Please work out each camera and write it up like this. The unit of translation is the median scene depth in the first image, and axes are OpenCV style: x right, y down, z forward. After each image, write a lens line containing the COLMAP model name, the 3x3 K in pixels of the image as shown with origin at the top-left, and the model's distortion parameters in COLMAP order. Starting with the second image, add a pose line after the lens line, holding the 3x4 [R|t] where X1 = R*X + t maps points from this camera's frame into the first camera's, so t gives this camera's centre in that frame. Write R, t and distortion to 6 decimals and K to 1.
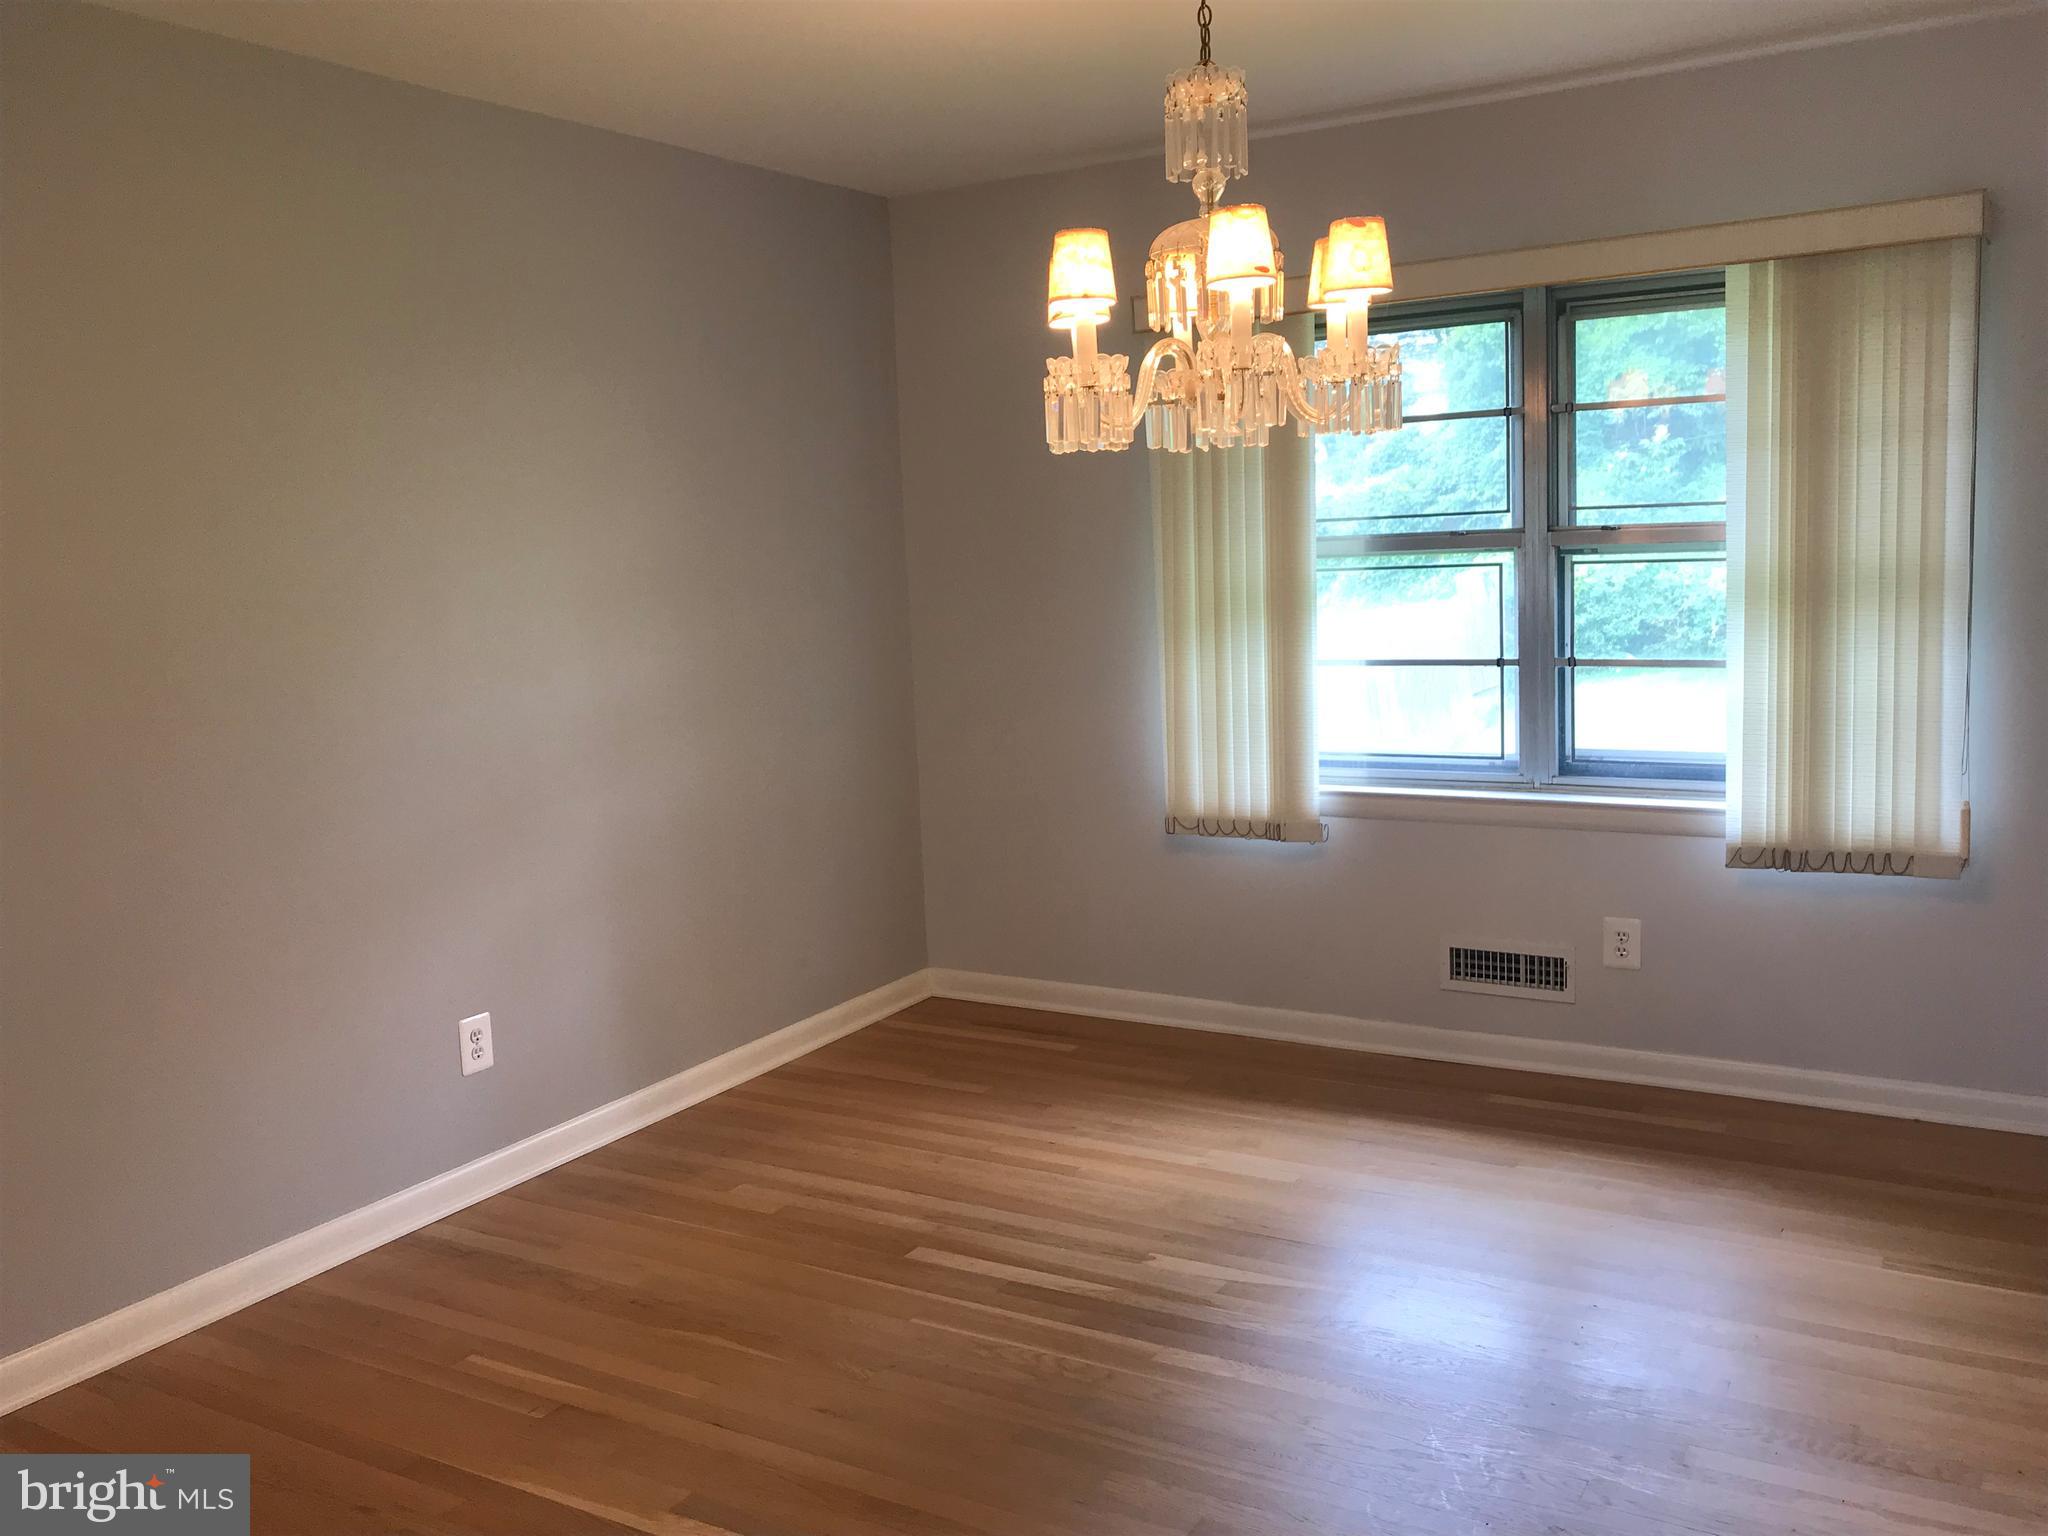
lens RADIAL K [[1739.7, 0, 1023.2], [0, 1739.7, 733.7], [0, 0, 1]] dist [-0.003777, -0.002659]
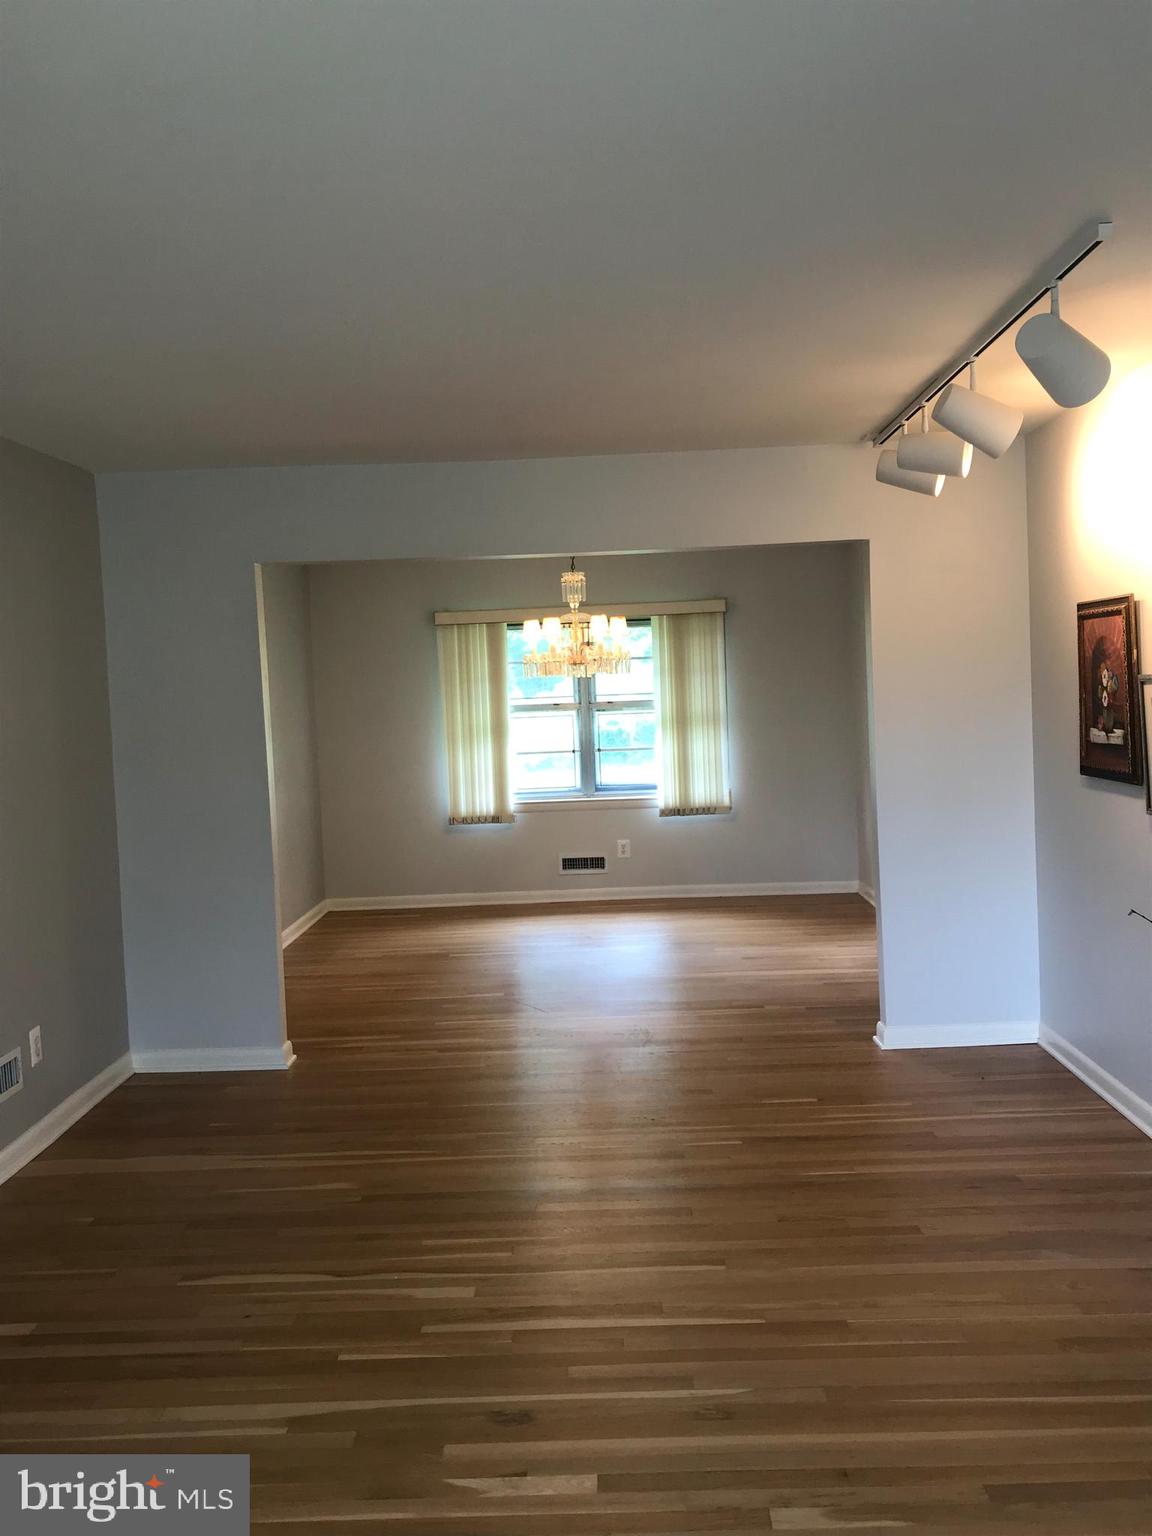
lens RADIAL K [[1295.4, 0, 576.6], [0, 1295.4, 766.6], [0, 0, 1]] dist [0.018728, -0.000551]
pose [[0.866414, -0.025615, 0.498668, -0.760367], [0.063336, 0.996255, -0.058869, 0.105749], [-0.495293, 0.082588, 0.864792, -0.782806]]
